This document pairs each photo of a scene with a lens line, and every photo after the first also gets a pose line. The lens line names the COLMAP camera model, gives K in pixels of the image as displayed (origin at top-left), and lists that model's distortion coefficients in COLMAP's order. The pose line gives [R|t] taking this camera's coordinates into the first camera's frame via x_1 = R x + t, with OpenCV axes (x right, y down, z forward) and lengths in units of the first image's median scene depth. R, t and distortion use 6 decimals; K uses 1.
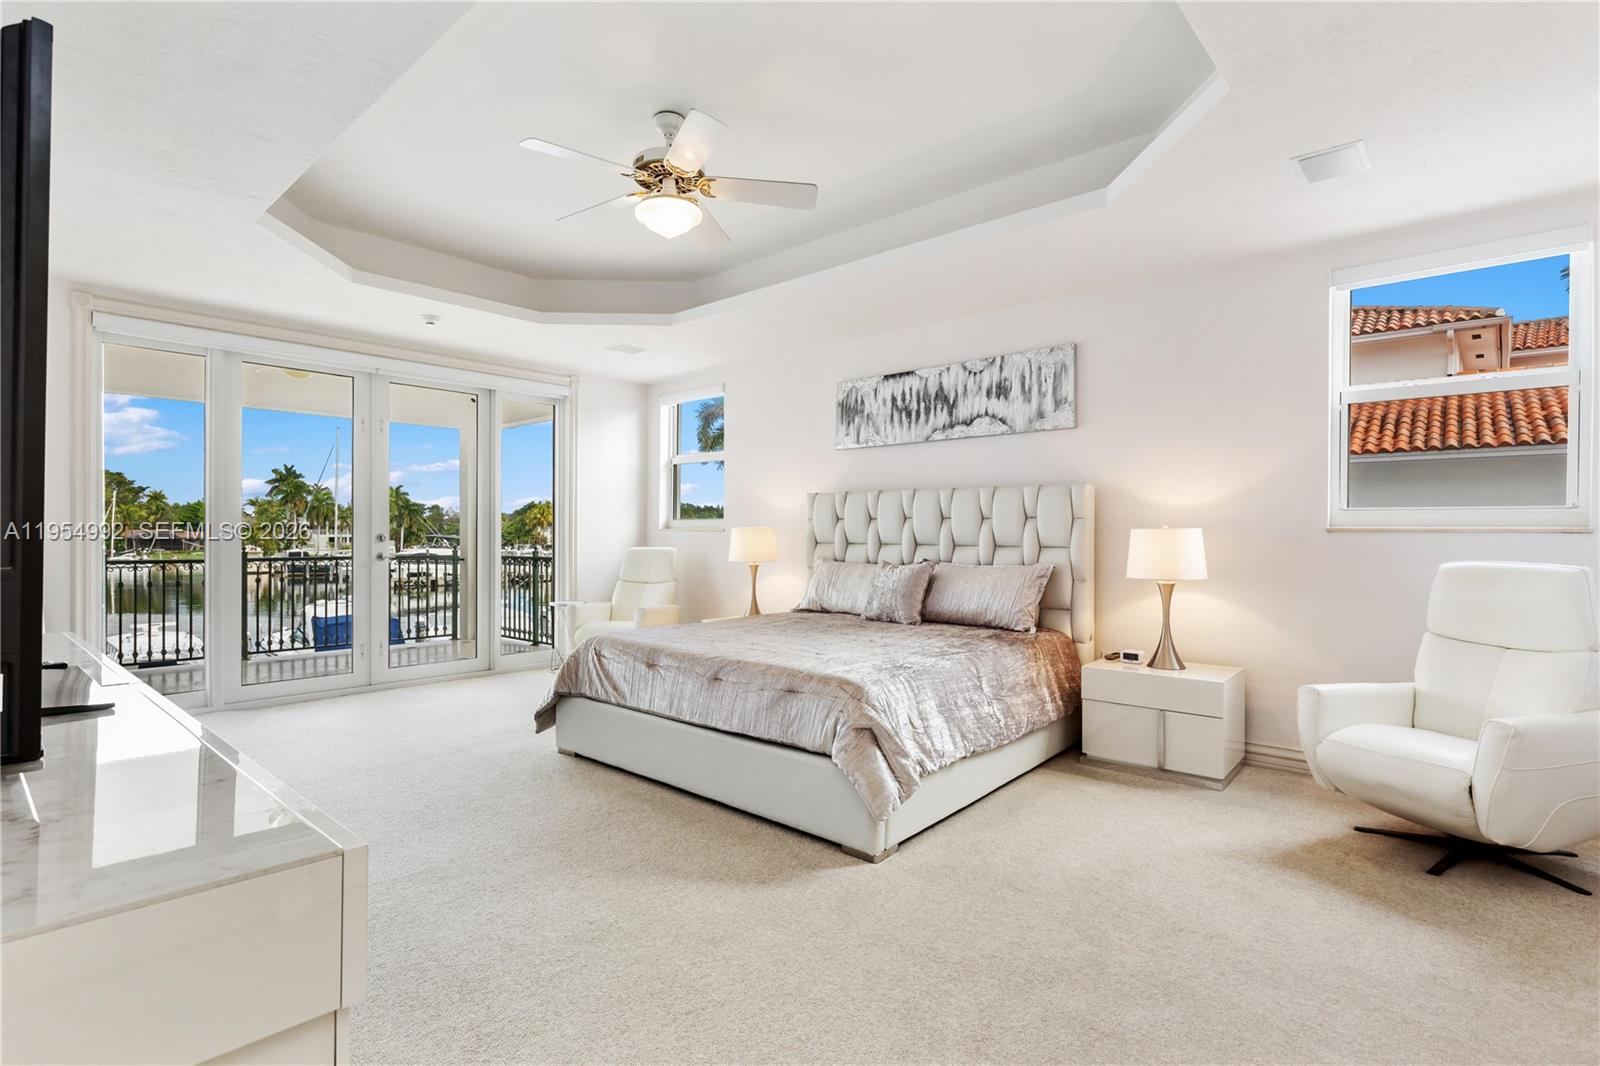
lens RADIAL K [[781.1, 0, 749.1], [0, 781.1, 534.9], [0, 0, 1]] dist [0.001046, 0.000122]
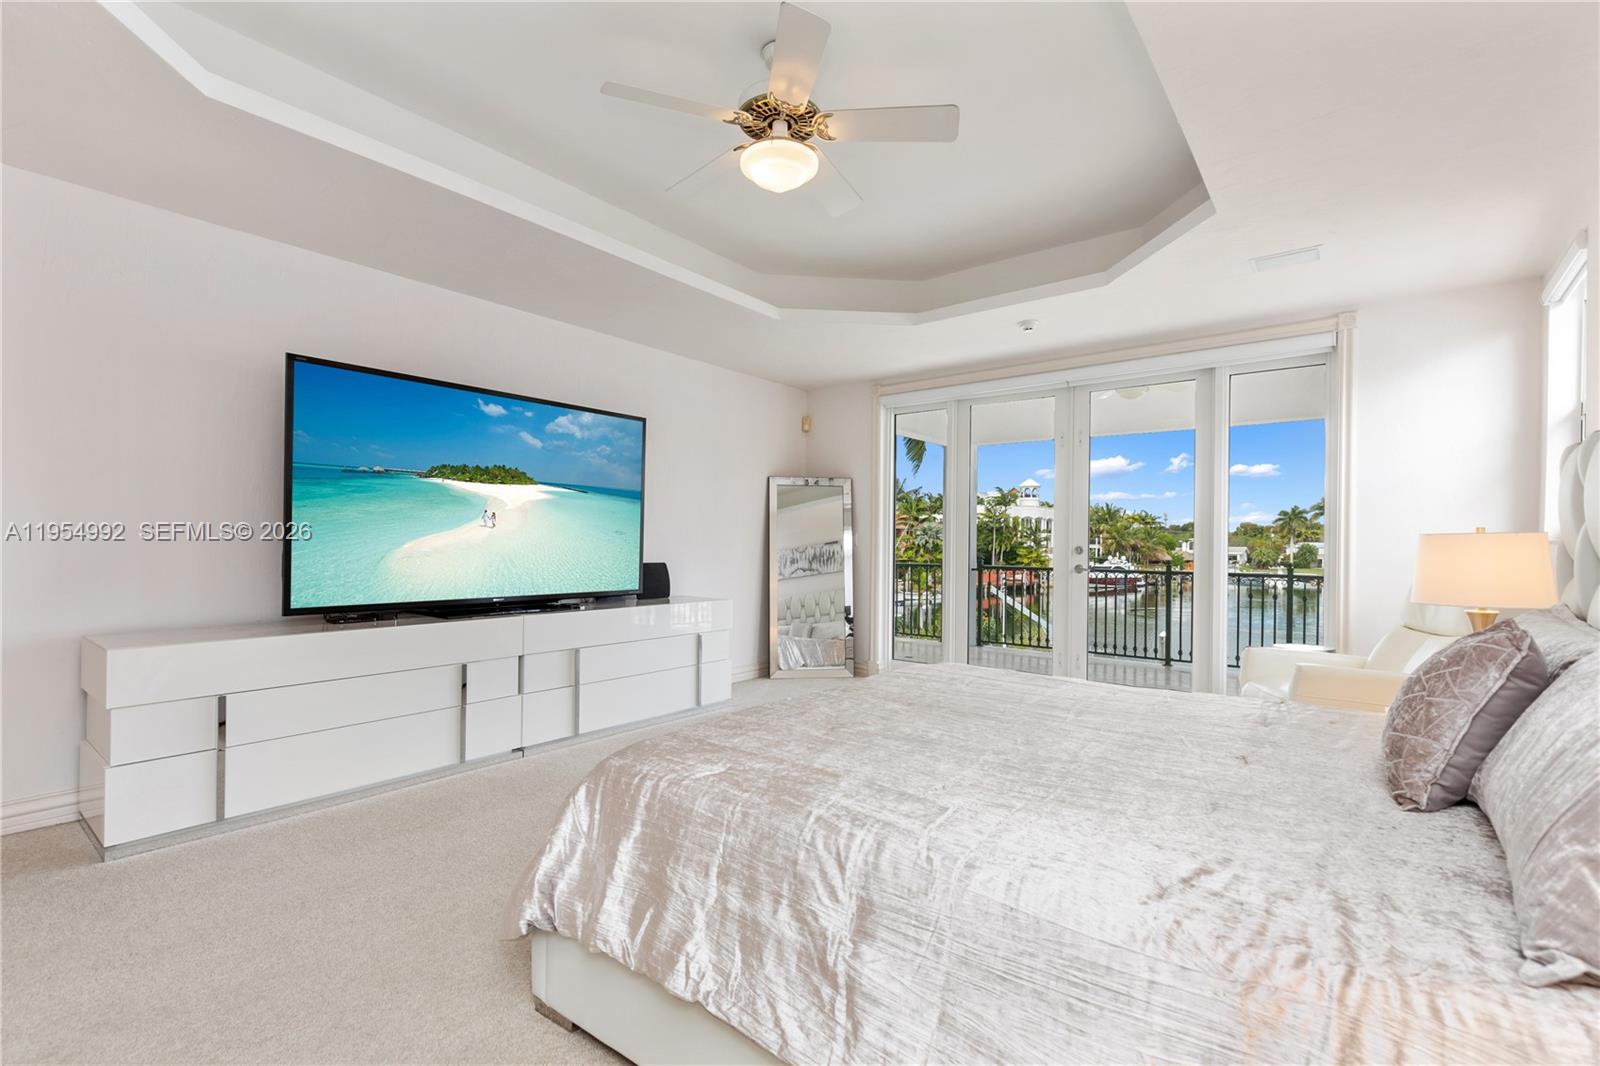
lens RADIAL K [[707.1, 0, 799.7], [0, 707.1, 539.3], [0, 0, 1]] dist [0.003426, 0.000193]
pose [[0.093426, -0.010107, -0.995575, 0.451792], [-0.011312, 0.999873, -0.011212, 0.004494], [0.995562, 0.012309, 0.093300, 0.653548]]
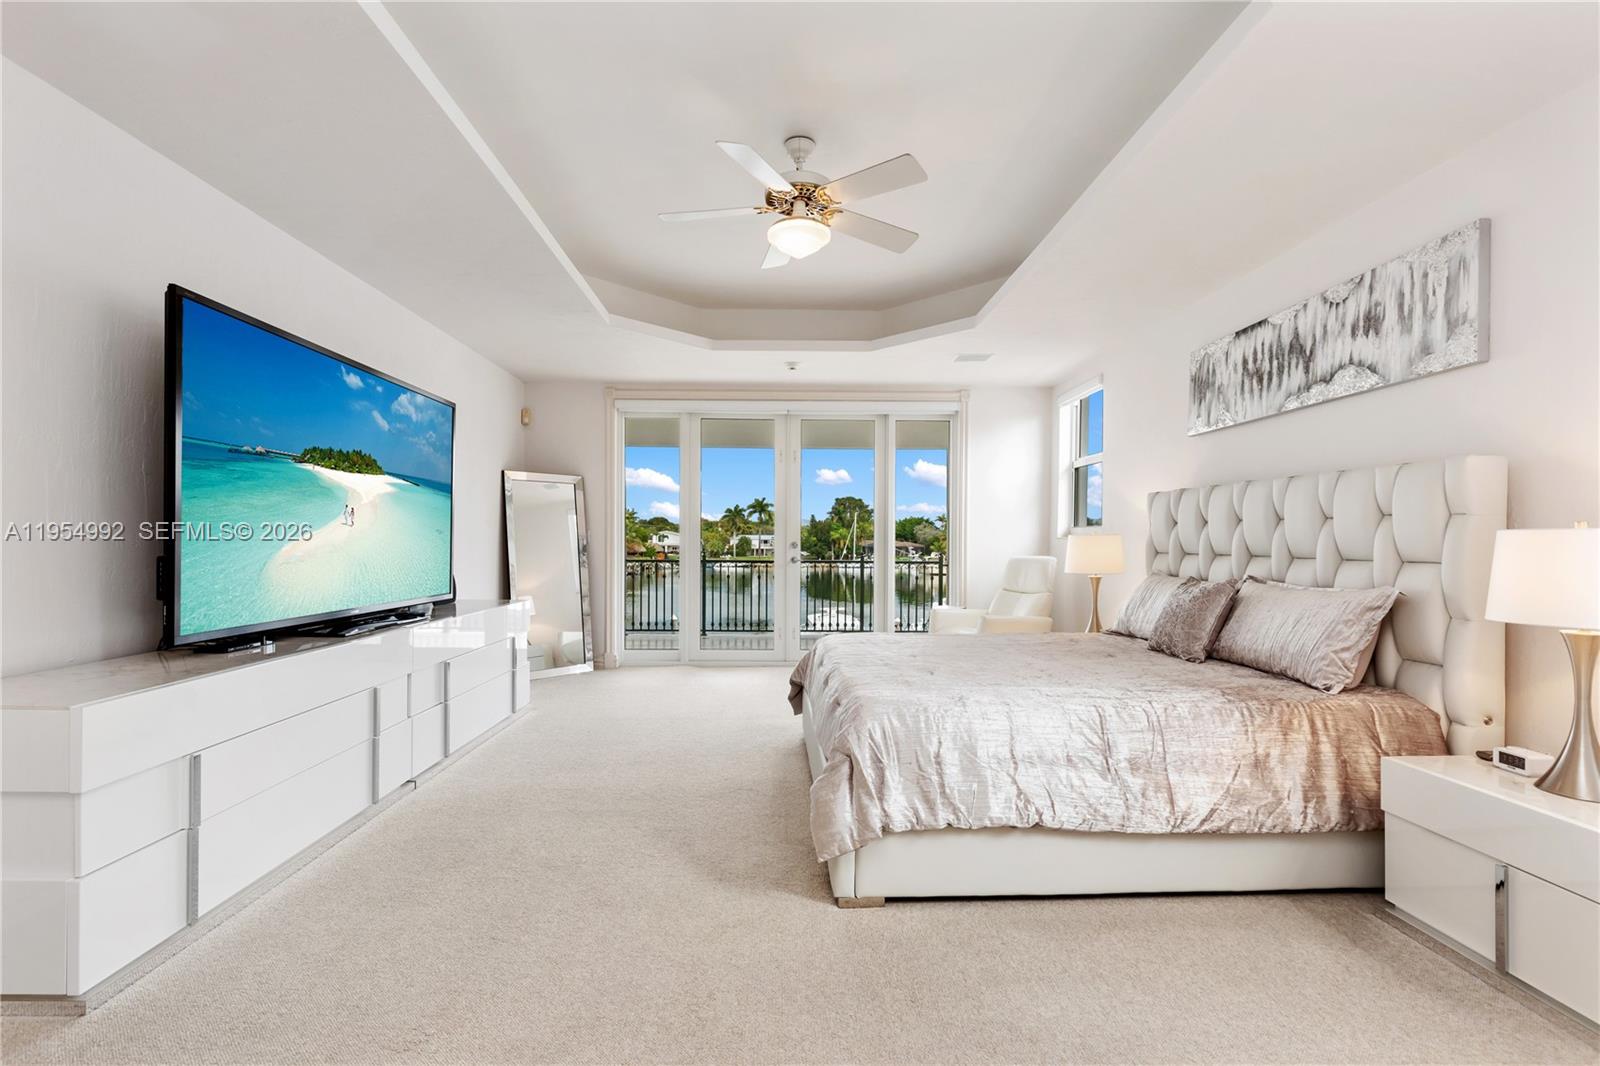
lens RADIAL K [[717.5, 0, 777.2], [0, 717.5, 546.7], [0, 0, 1]] dist [0.008531, -0.000165]
pose [[0.696453, 0.005285, -0.717583, 0.388771], [-0.003359, 0.999986, 0.004105, 0.002335], [0.717595, -0.000449, 0.696461, 0.208394]]
